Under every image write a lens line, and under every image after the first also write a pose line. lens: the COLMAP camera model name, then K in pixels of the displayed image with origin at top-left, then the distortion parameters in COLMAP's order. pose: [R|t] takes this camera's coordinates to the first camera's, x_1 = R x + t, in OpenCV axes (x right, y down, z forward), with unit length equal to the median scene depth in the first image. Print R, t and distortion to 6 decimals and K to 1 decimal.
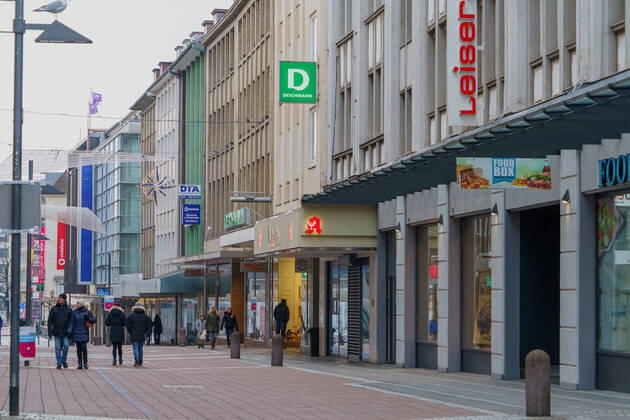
lens RADIAL K [[2050.3, 0, 315.2], [0, 2050.3, 209.8], [0, 0, 1]] dist [0.088330, 0.000000]
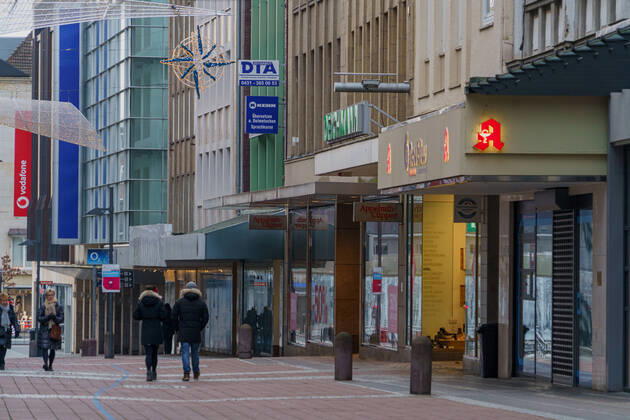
lens RADIAL K [[2050.3, 0, 316.8], [0, 2050.3, 209.3], [0, 0, 1]] dist [0.088330, 0.000000]
pose [[0.996362, 0.003301, -0.085152, 0.000157], [0.000748, 0.998872, 0.047481, 0.001471], [0.085213, -0.047372, 0.995236, 0.461672]]
